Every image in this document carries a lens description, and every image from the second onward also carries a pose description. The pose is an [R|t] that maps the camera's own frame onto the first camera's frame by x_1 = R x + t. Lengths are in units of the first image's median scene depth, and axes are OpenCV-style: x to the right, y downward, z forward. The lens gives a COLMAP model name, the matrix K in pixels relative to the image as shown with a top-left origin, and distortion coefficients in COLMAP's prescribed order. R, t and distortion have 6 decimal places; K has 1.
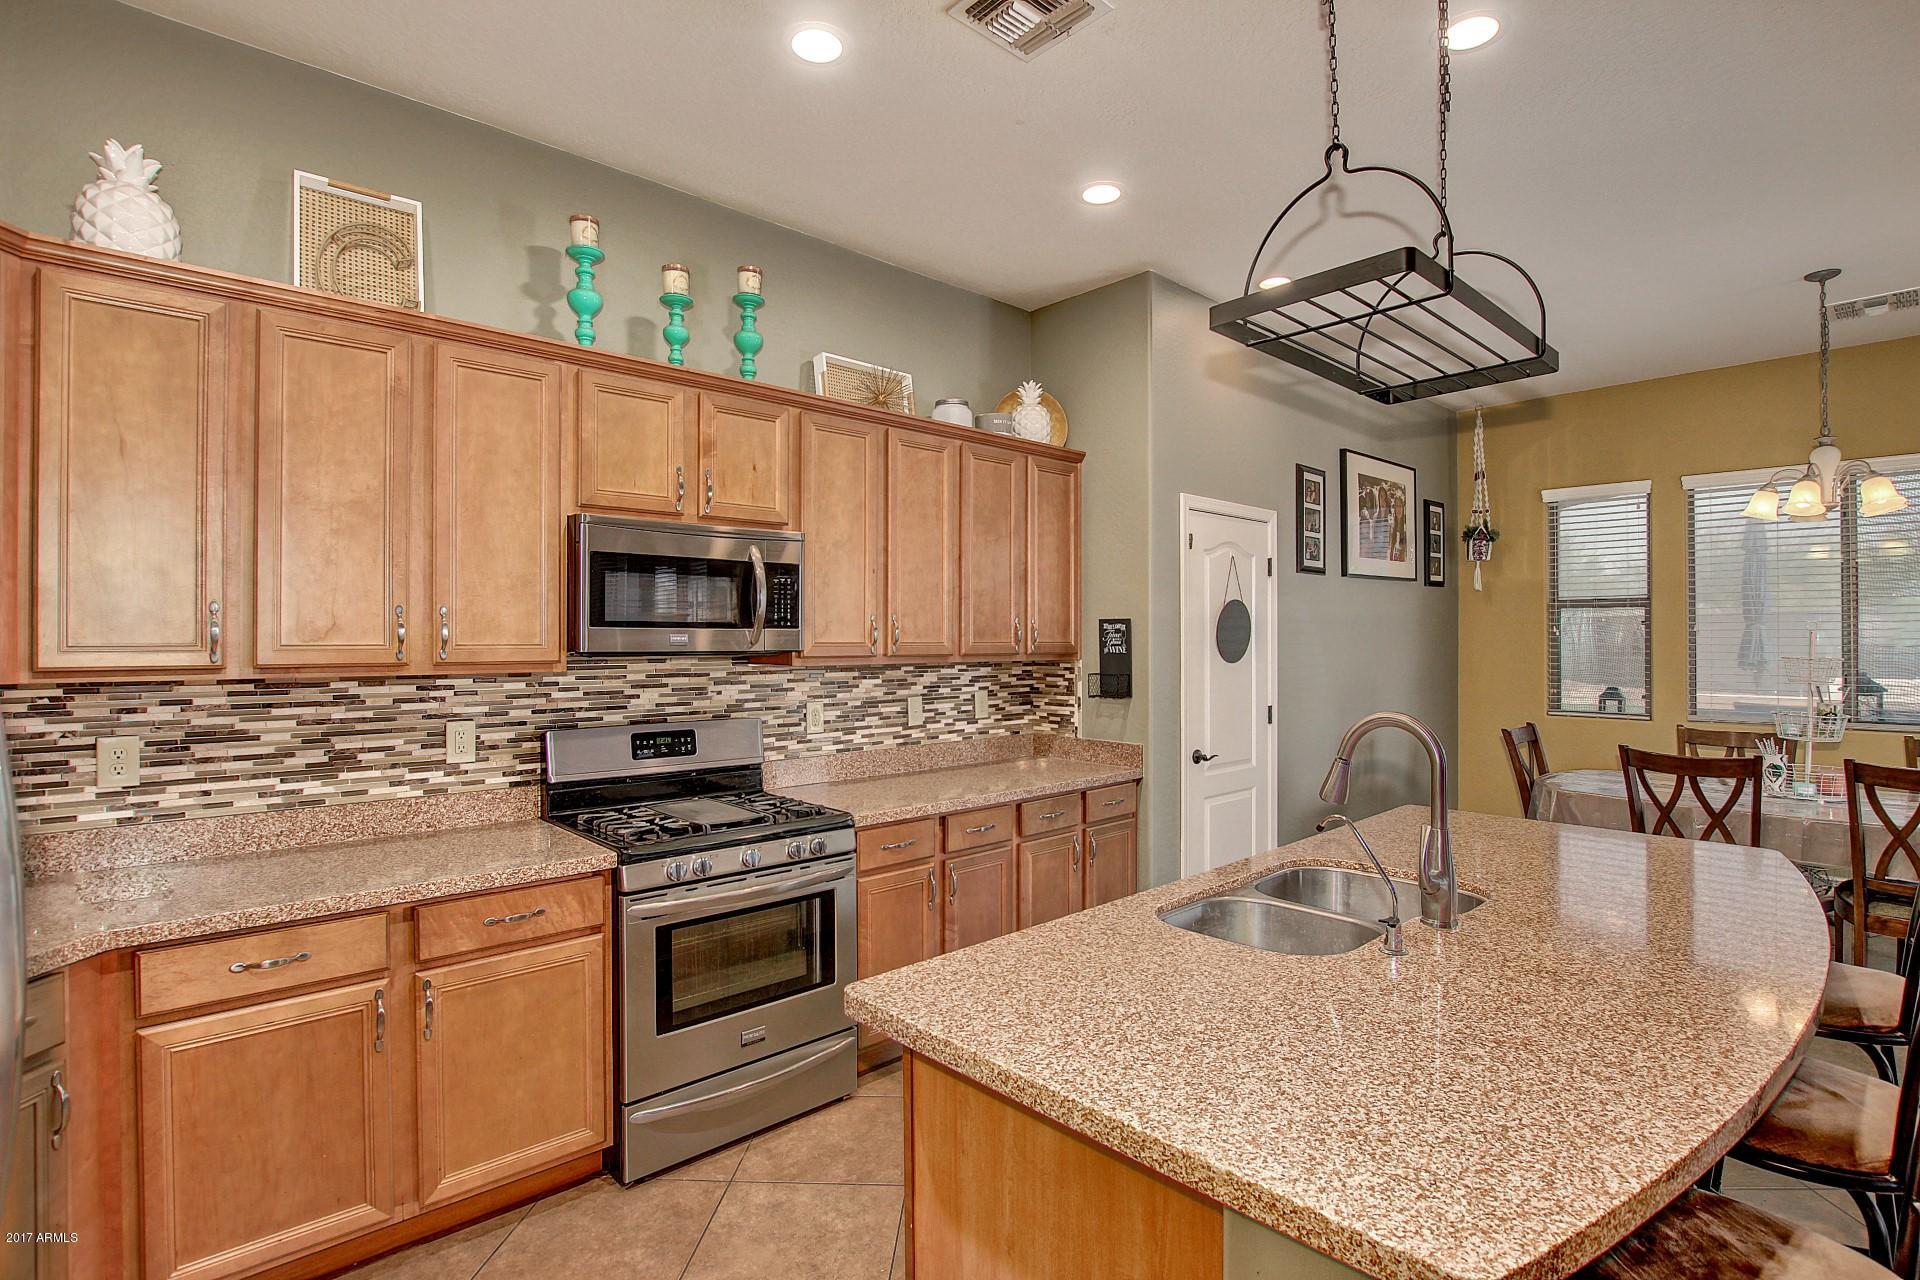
lens RADIAL K [[942.5, 0, 962.2], [0, 942.5, 635.0], [0, 0, 1]] dist [-0.032396, 0.006712]
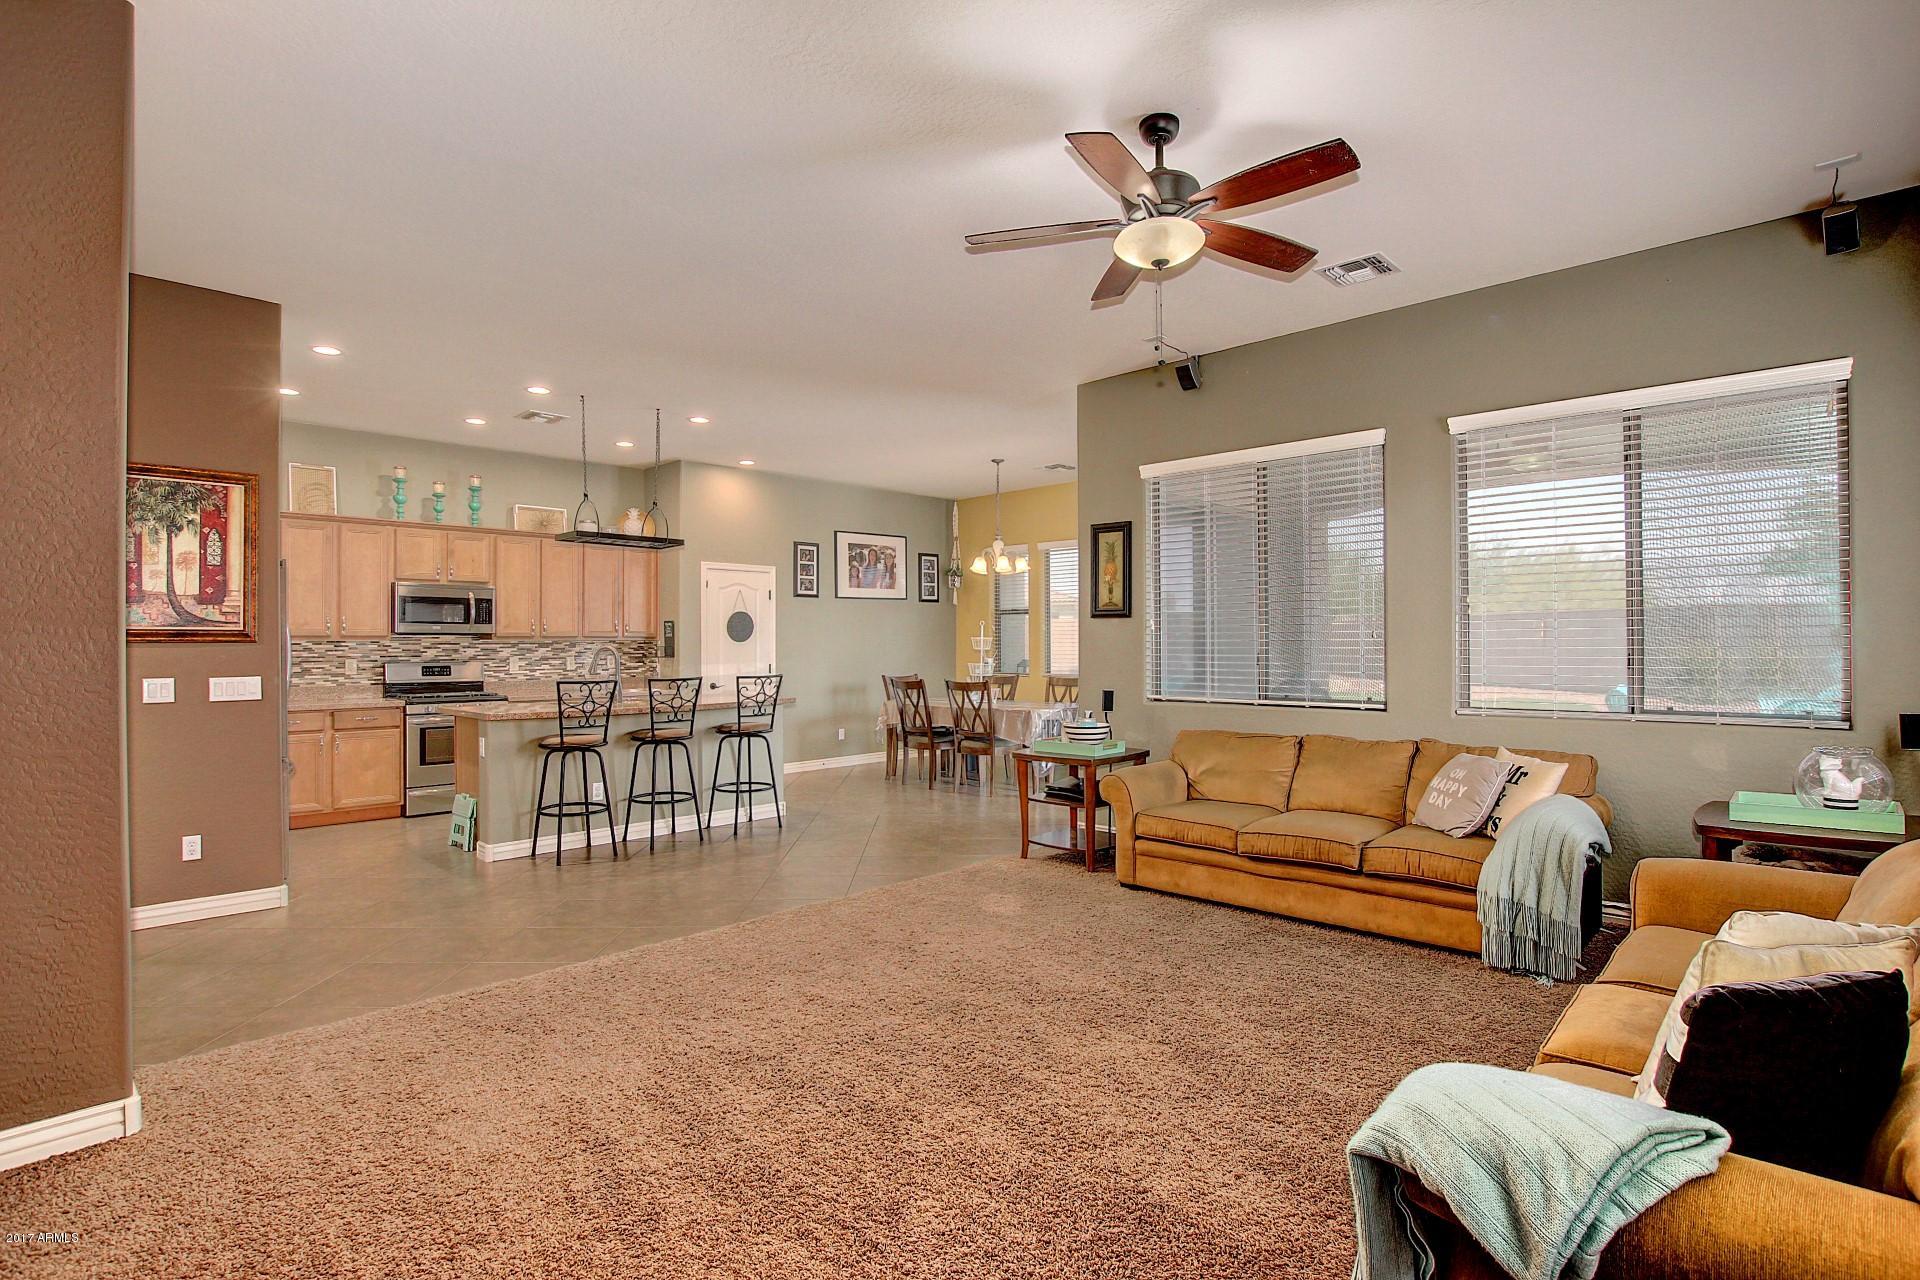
lens RADIAL K [[942.5, 0, 956.9], [0, 942.5, 633.2], [0, 0, 1]] dist [-0.032396, 0.006712]
pose [[0.998323, -0.001809, 0.057862, 0.921739], [0.002179, 0.999978, -0.006335, 0.035243], [-0.057849, 0.006450, 0.998305, -1.559509]]
